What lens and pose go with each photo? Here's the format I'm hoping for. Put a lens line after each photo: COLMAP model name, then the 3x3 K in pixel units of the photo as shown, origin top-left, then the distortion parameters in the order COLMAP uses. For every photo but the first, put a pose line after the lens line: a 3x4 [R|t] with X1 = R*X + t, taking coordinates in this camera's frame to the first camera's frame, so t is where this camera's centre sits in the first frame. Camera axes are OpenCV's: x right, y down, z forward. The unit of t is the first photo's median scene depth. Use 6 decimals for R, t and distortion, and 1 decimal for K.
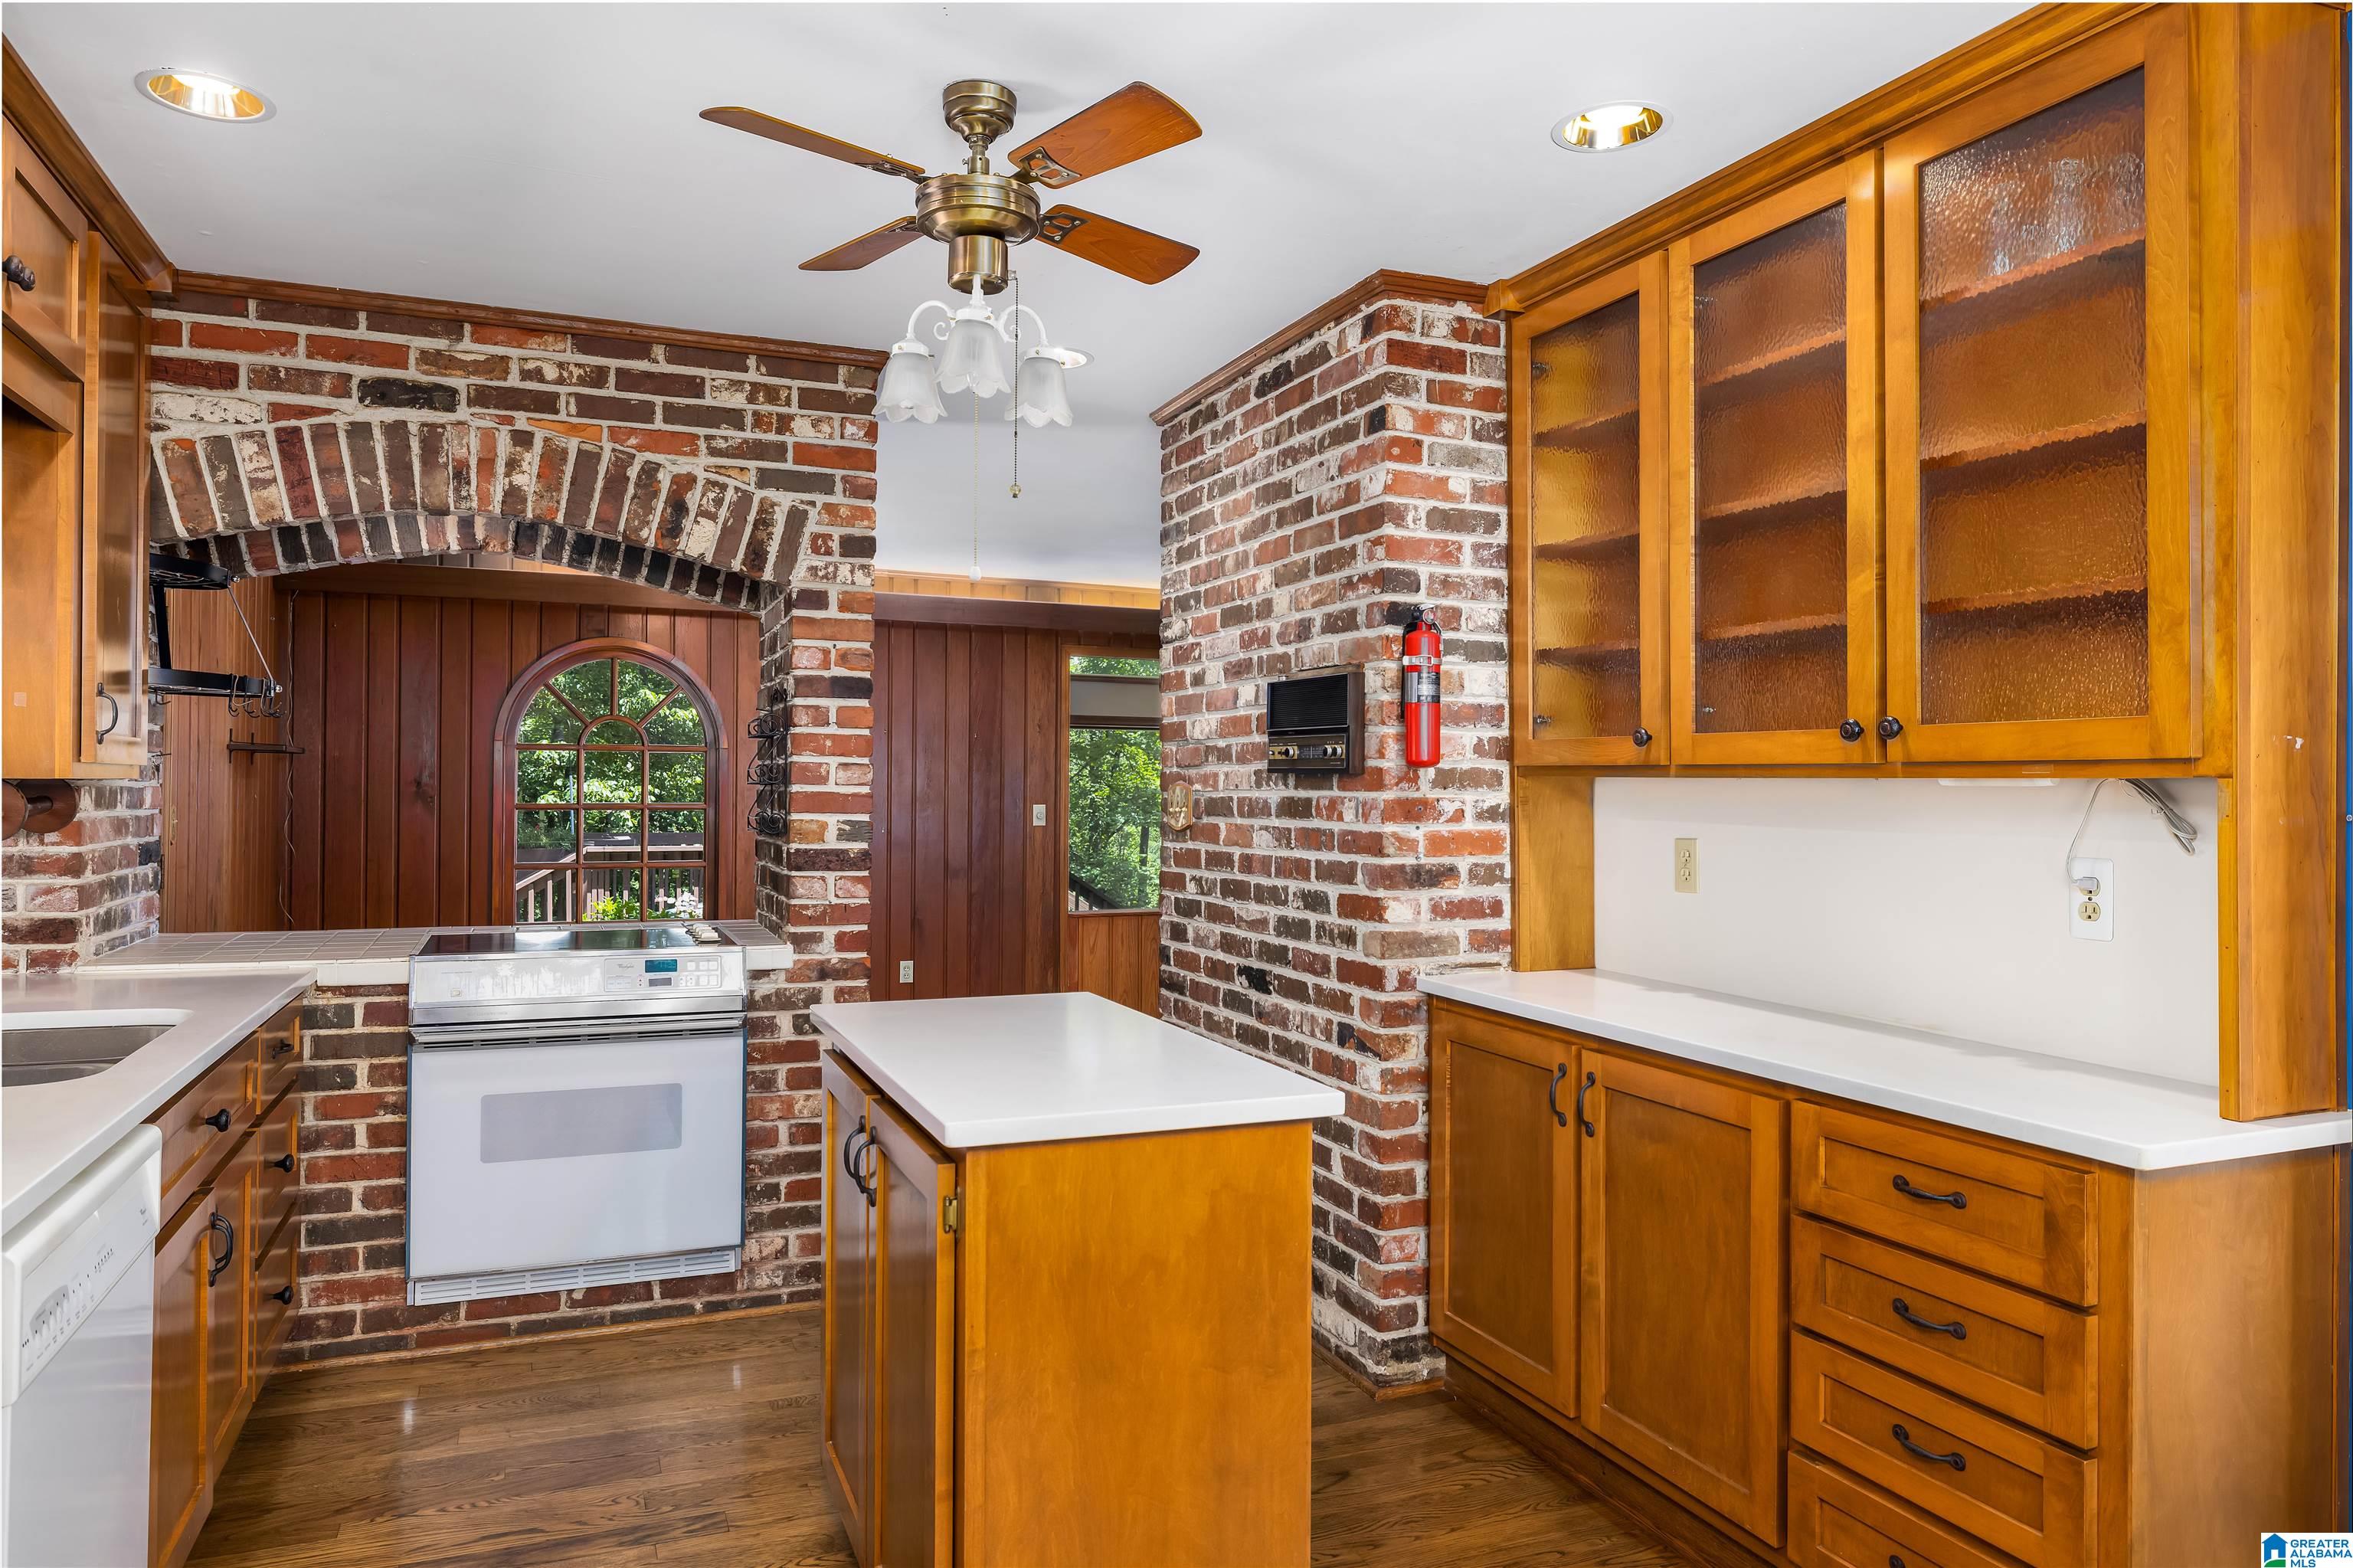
lens RADIAL K [[1513.5, 0, 1166.1], [0, 1513.5, 777.5], [0, 0, 1]] dist [-0.002492, -0.001783]
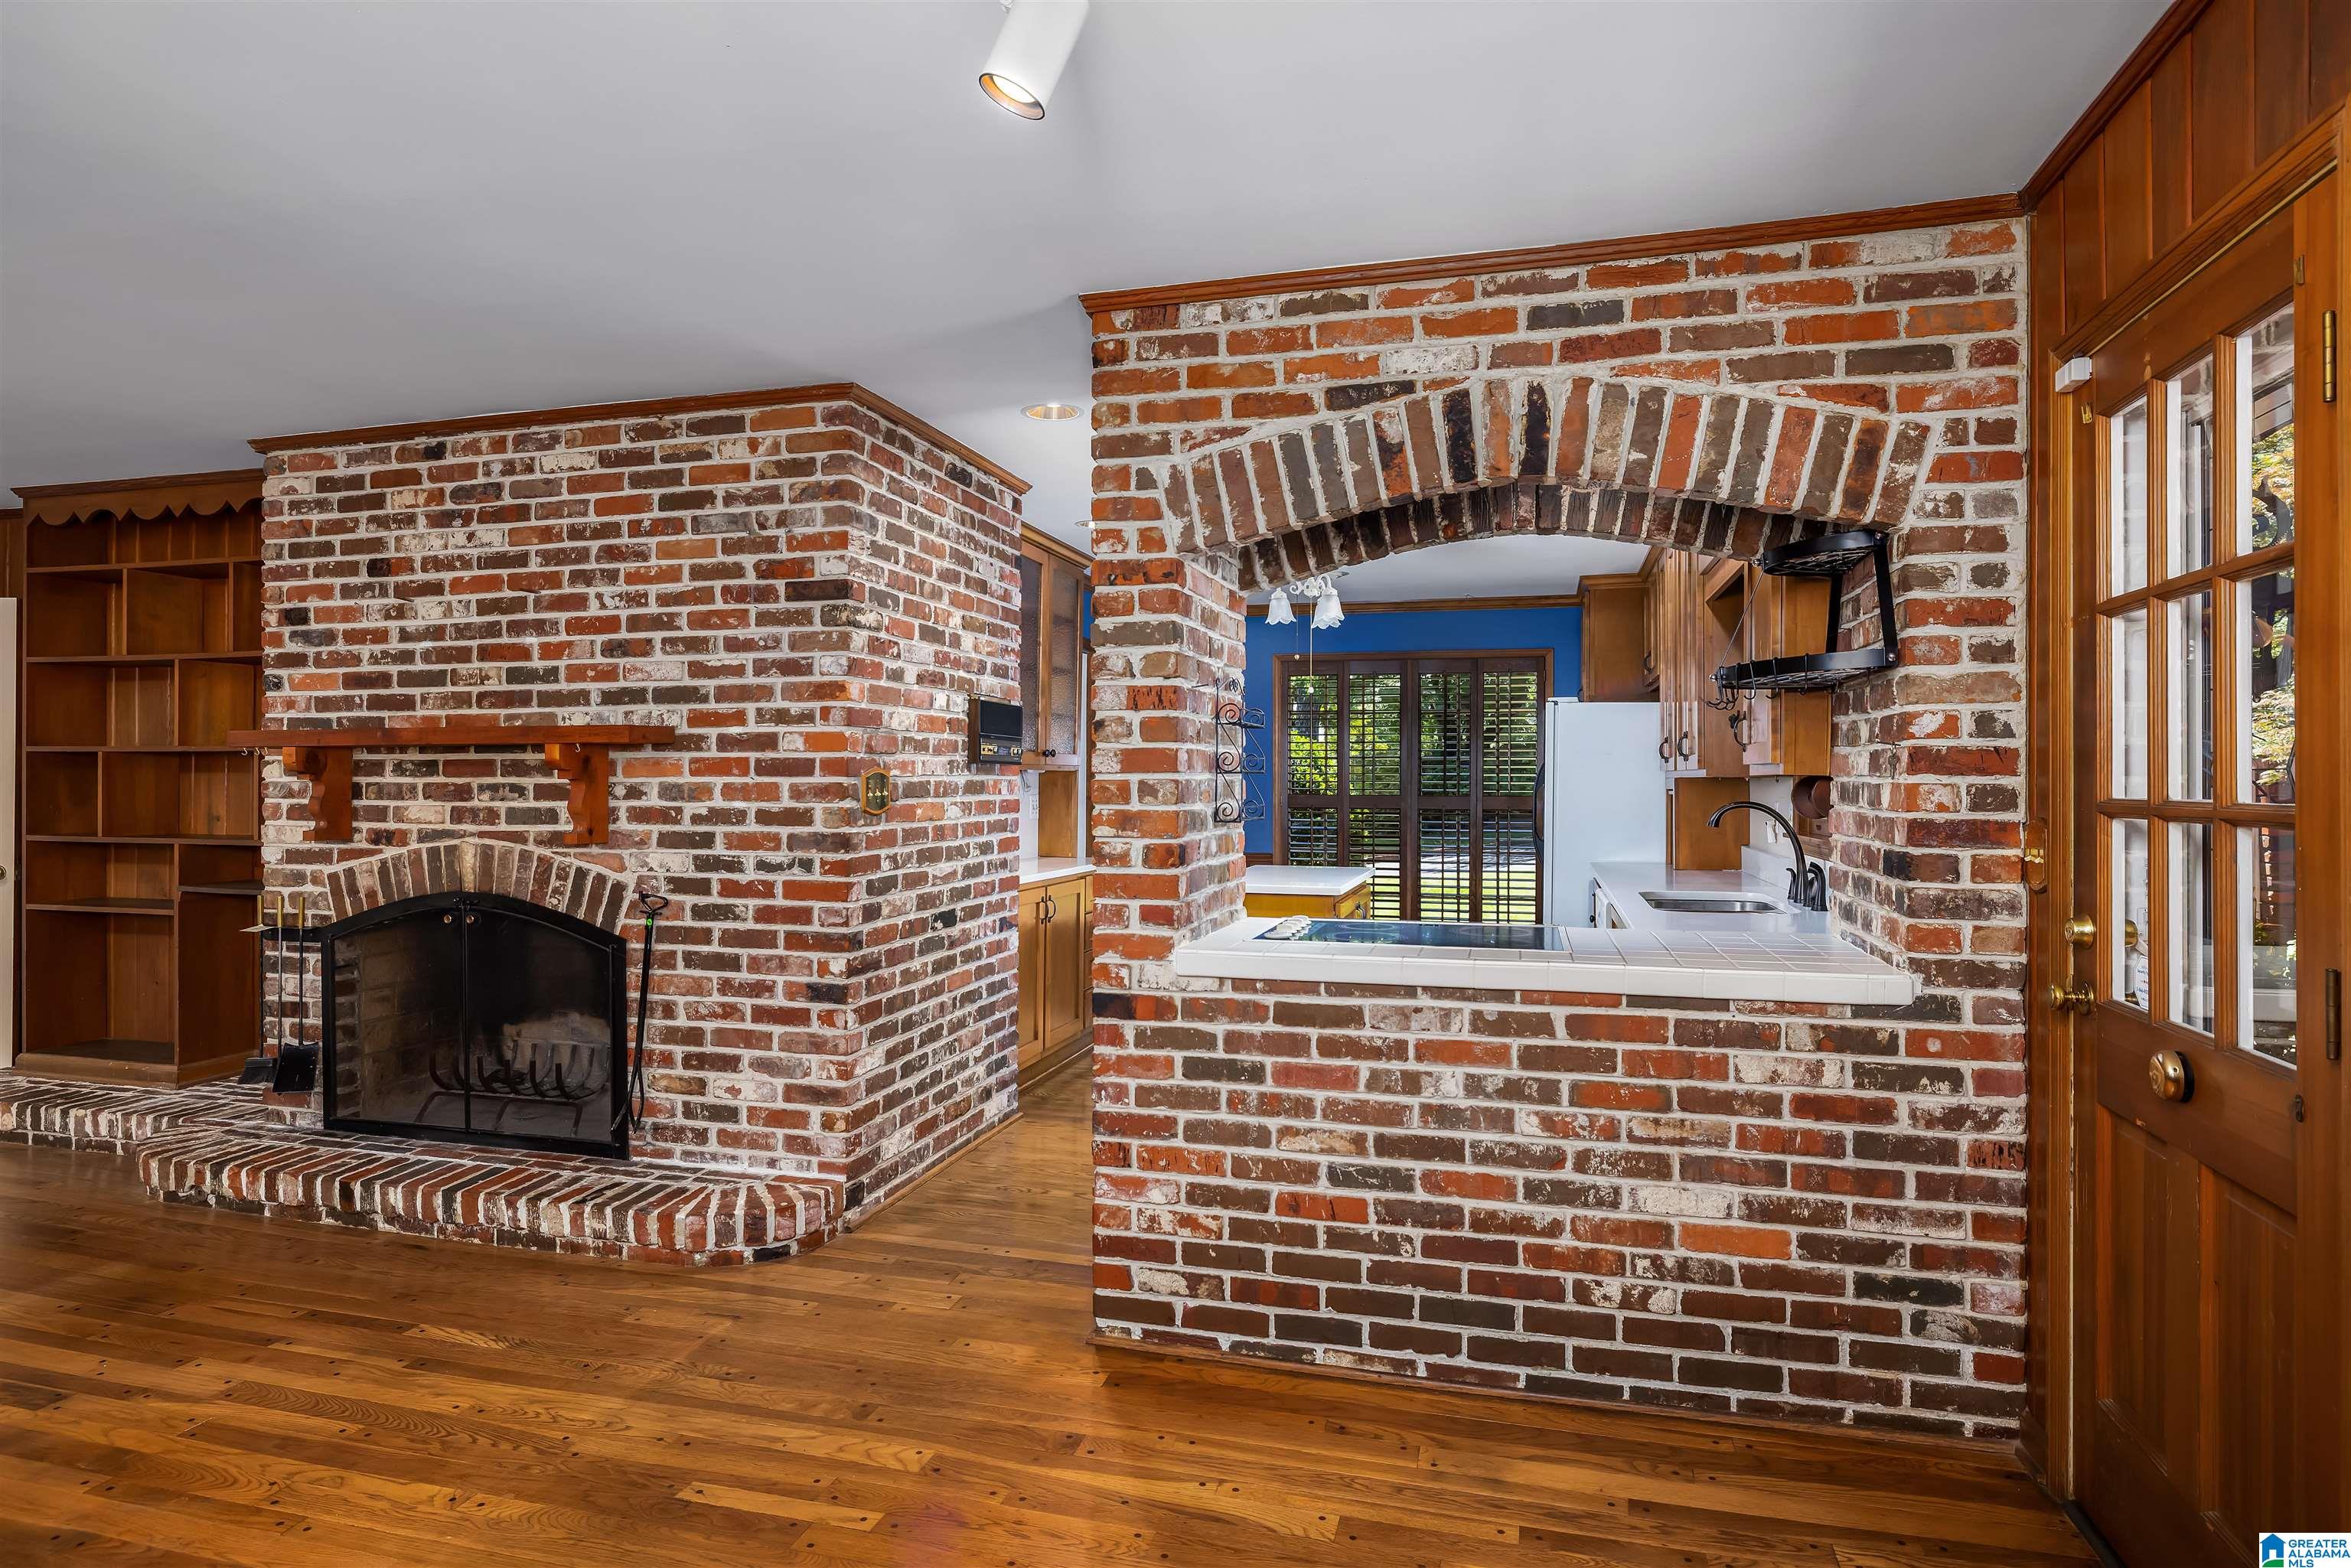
lens RADIAL K [[1279.4, 0, 1169.2], [0, 1279.4, 775.7], [0, 0, 1]] dist [-0.002402, -0.000109]
pose [[-0.790681, -0.008841, 0.612165, -0.796946], [-0.013394, 0.999906, -0.002858, 0.009414], [-0.612082, -0.010459, -0.790725, 1.815110]]
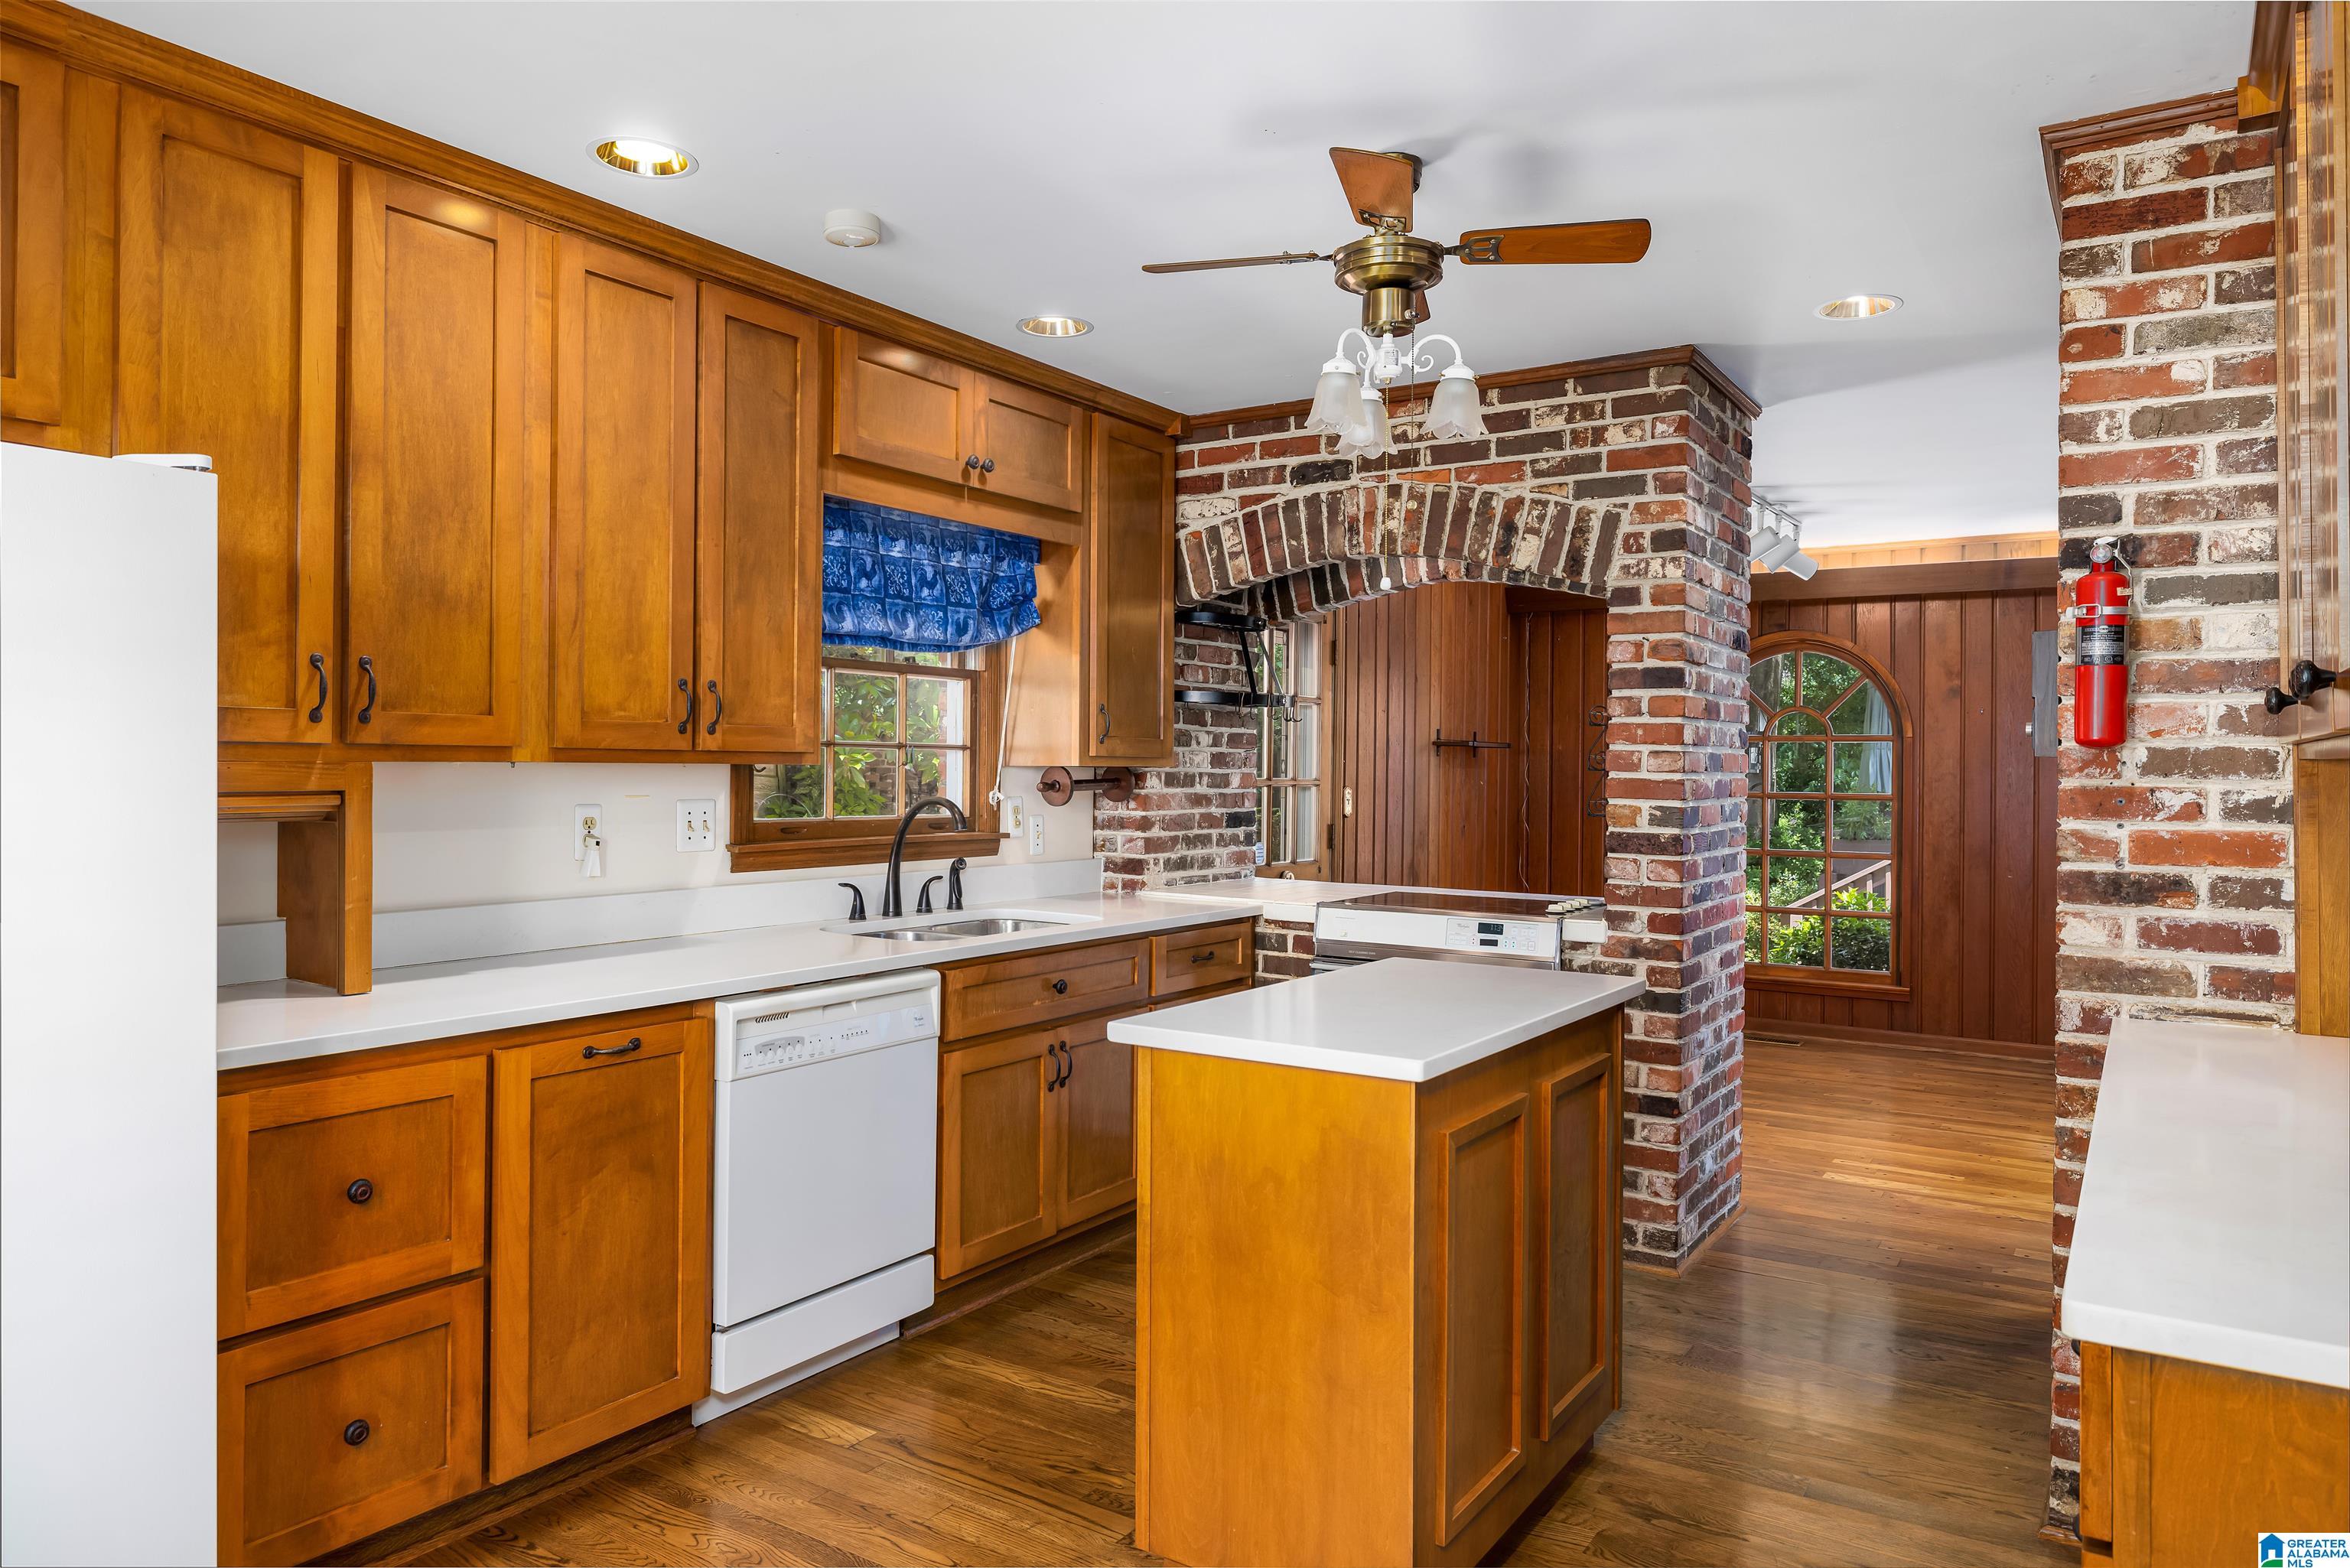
lens RADIAL K [[1511.4, 0, 1165.9], [0, 1511.4, 774.3], [0, 0, 1]] dist [-0.002492, -0.001783]
pose [[0.564475, 0.001674, -0.825449, 0.467019], [0.000012, 0.999998, 0.002036, 0.004570], [0.825450, -0.001159, 0.564473, 0.142632]]
